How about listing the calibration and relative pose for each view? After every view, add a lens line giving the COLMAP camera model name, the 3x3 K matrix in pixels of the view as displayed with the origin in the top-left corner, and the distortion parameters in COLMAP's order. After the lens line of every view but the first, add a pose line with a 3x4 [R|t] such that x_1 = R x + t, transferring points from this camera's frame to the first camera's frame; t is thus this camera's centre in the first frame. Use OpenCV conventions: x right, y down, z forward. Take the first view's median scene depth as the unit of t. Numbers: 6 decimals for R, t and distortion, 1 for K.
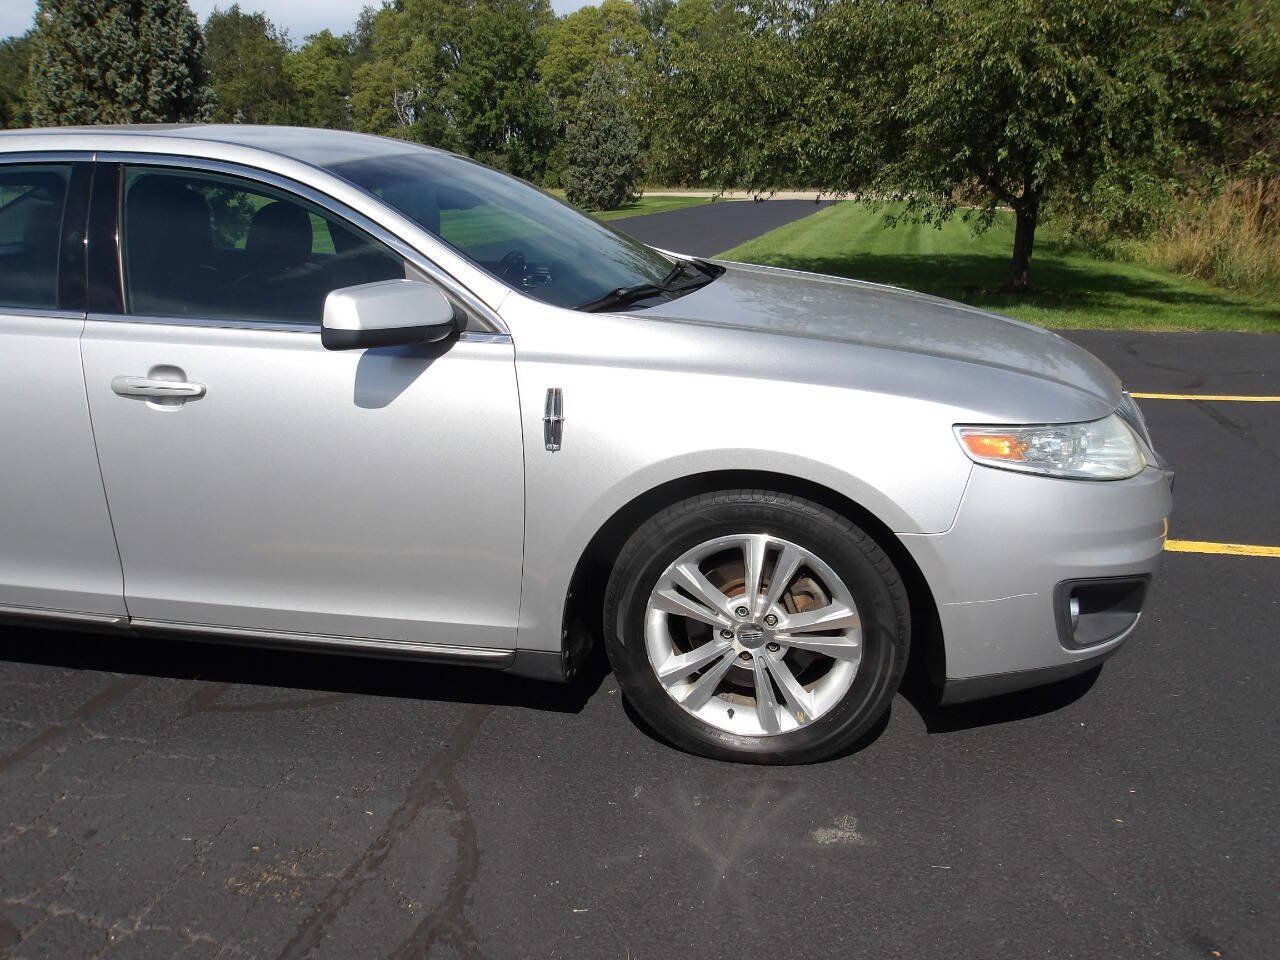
lens RADIAL K [[1052.6, 0, 642.9], [0, 1052.6, 480.3], [0, 0, 1]] dist [-0.000184, 0.001283]
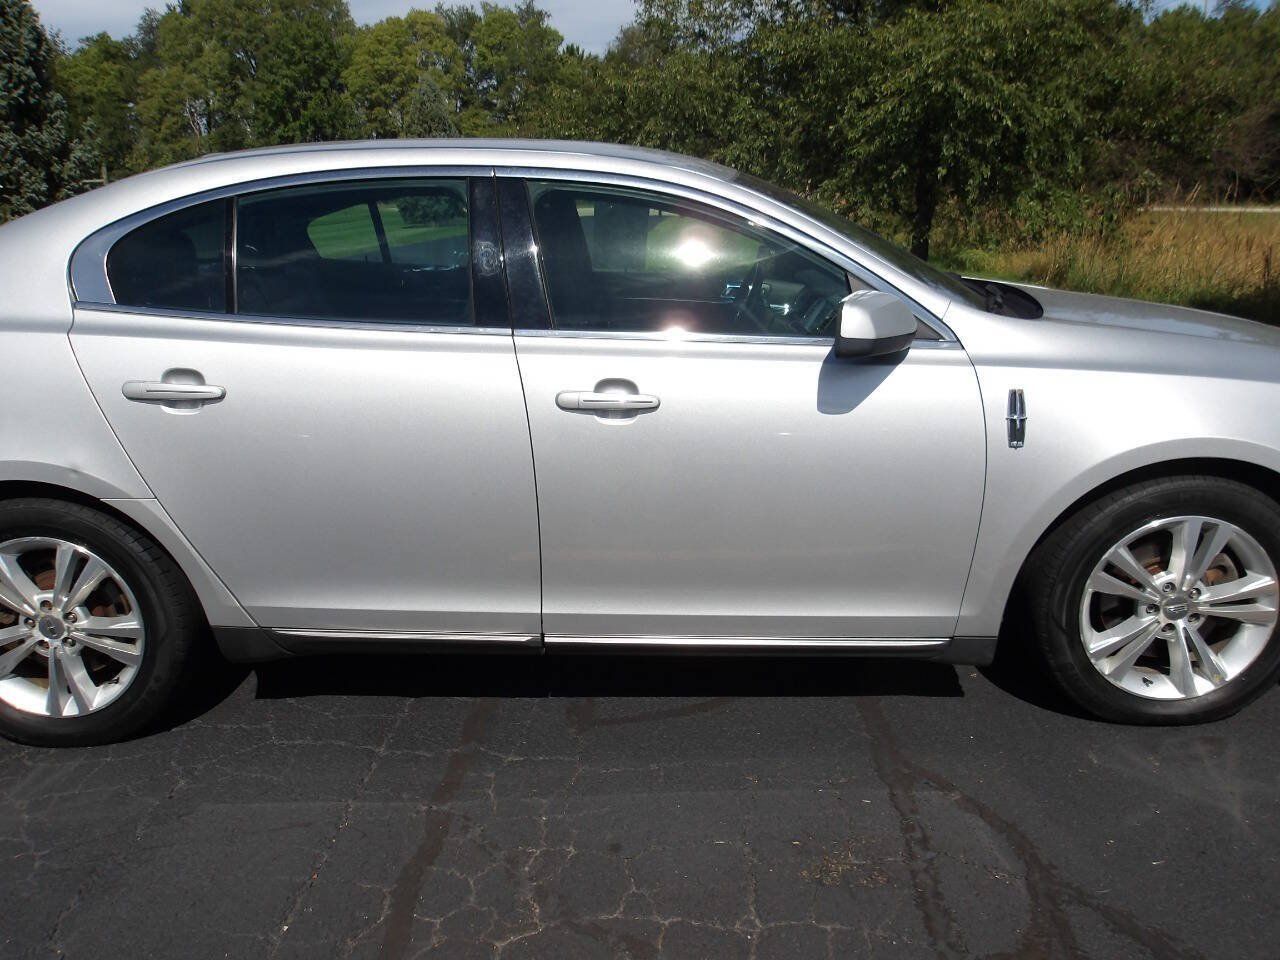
lens RADIAL K [[1052.6, 0, 642.9], [0, 1052.6, 480.3], [0, 0, 1]] dist [-0.000184, 0.001283]
pose [[0.983093, -0.044322, 0.177662, -0.088882], [0.046514, 0.998884, -0.008188, -0.000535], [-0.177100, 0.016314, 0.984058, 0.001386]]
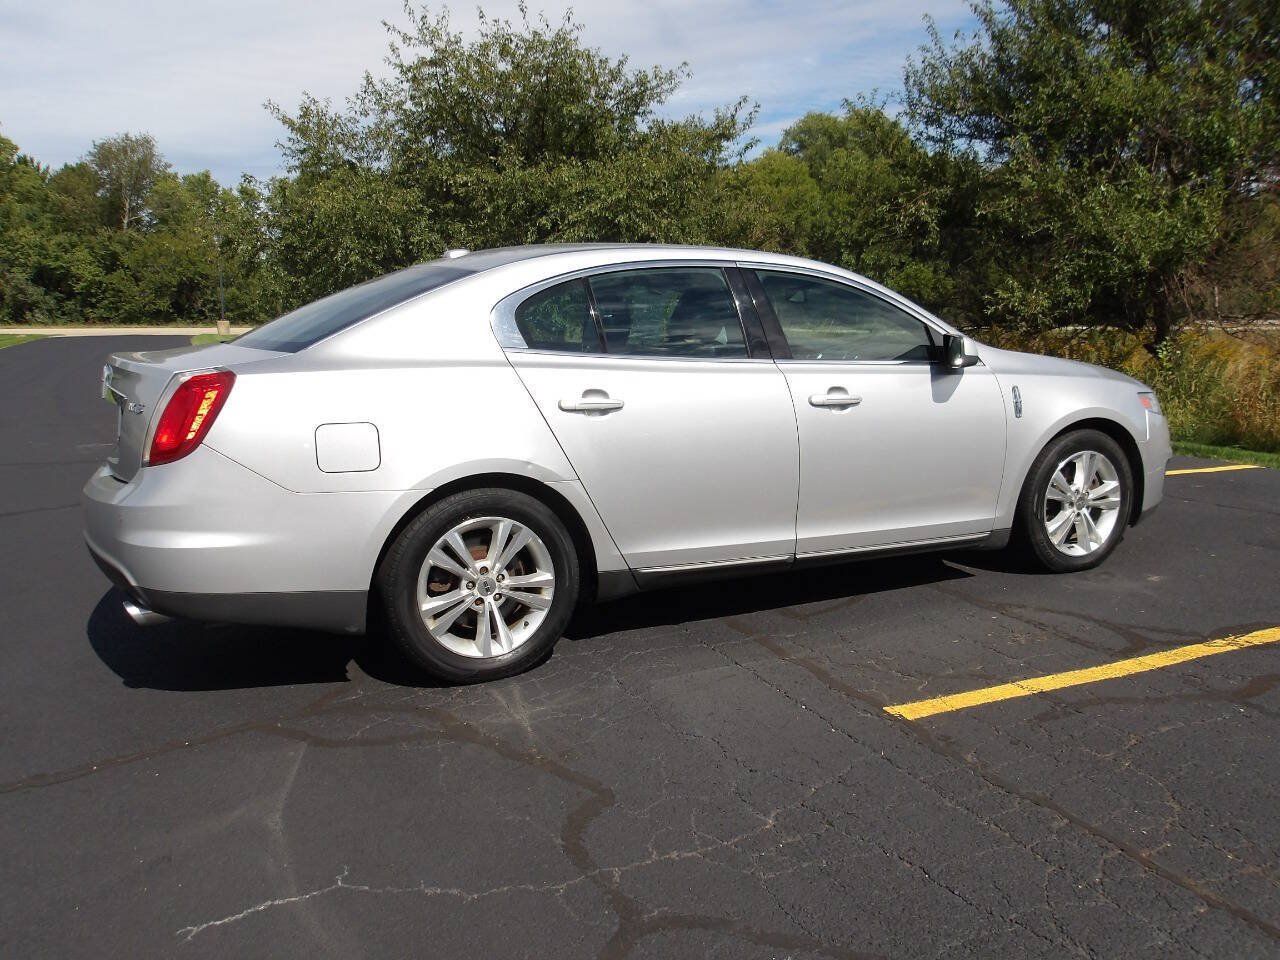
lens RADIAL K [[1055.7, 0, 640.0], [0, 1055.7, 480.0], [0, 0, 1]] dist [-0.006368, 0.013842]
pose [[0.792900, -0.089208, 0.602786, -0.250433], [0.164451, 0.983847, -0.070715, 0.014930], [-0.586741, 0.155198, 0.794763, -0.017698]]
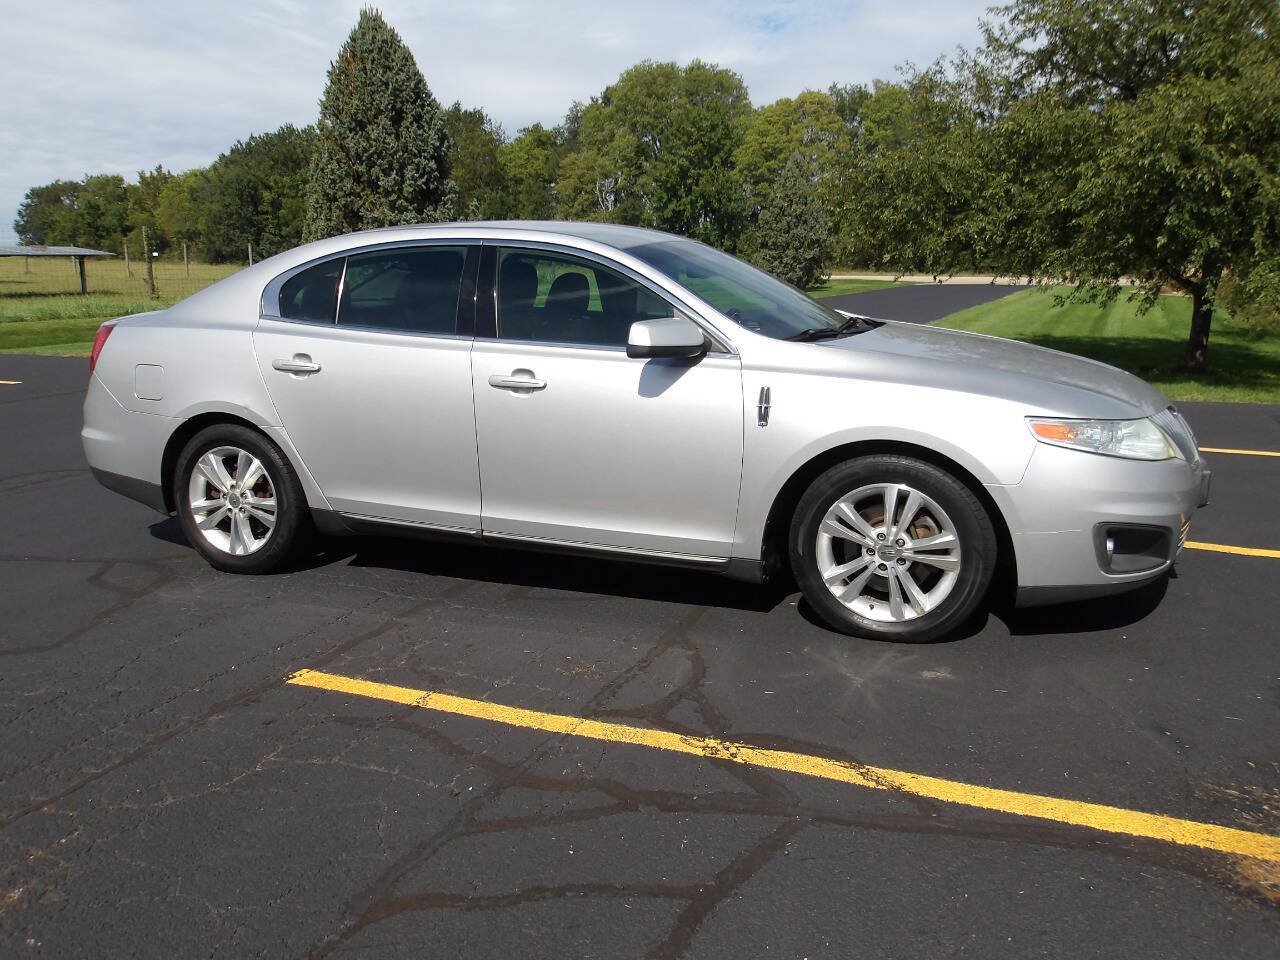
lens RADIAL K [[1055.7, 0, 640.0], [0, 1055.7, 480.0], [0, 0, 1]] dist [-0.006368, 0.013842]
pose [[0.984531, 0.044720, -0.169409, 0.000737], [-0.057273, 0.995905, -0.069946, 0.023741], [0.165588, 0.078567, 0.983061, -0.079567]]
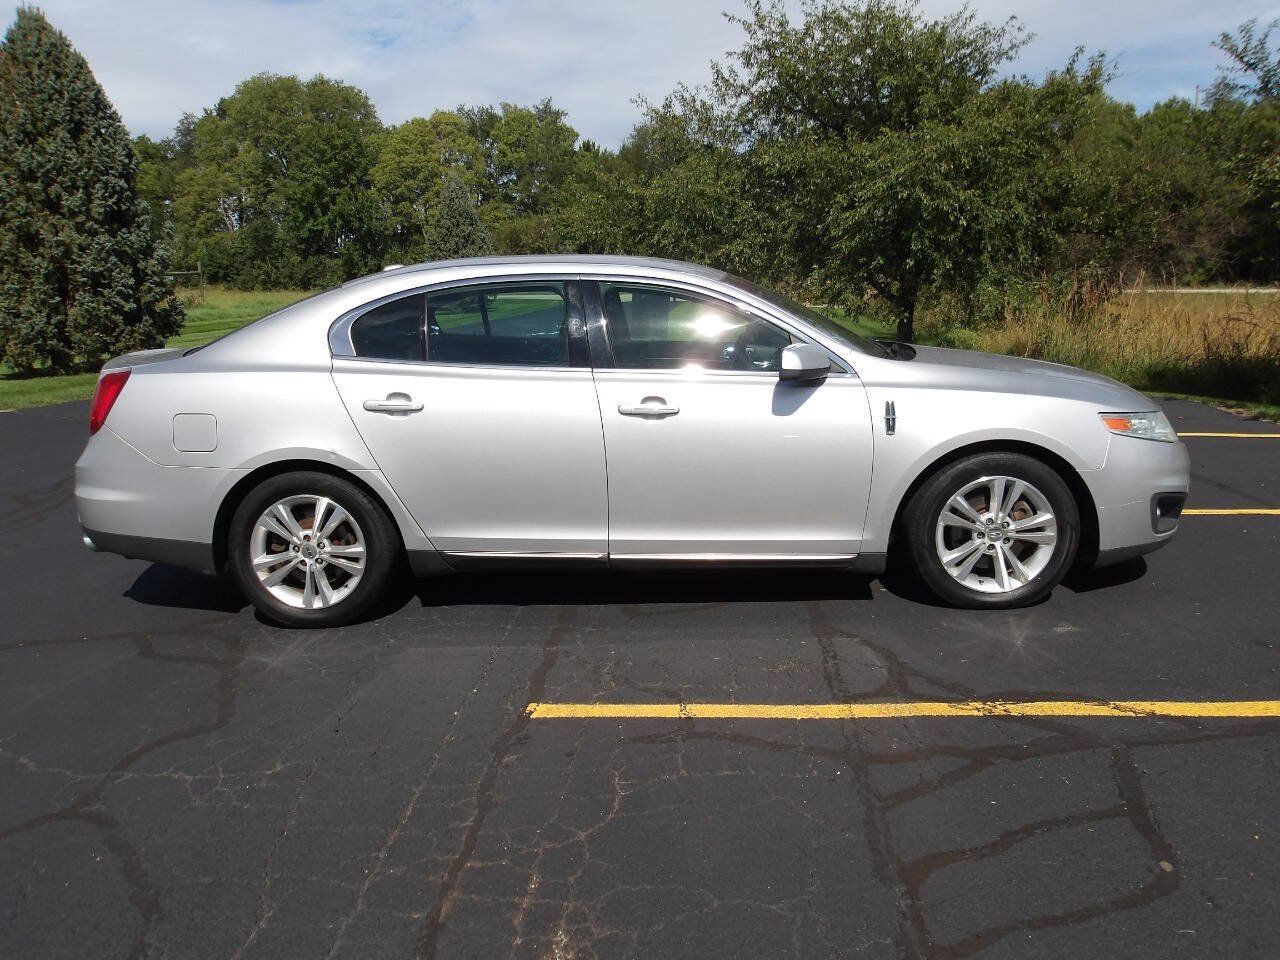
lens RADIAL K [[1055.7, 0, 640.0], [0, 1055.7, 480.0], [0, 0, 1]] dist [-0.006368, 0.013842]
pose [[0.985753, -0.036471, 0.164197, -0.110684], [0.051400, 0.994828, -0.087611, 0.025370], [-0.160152, 0.094803, 0.982529, -0.096925]]
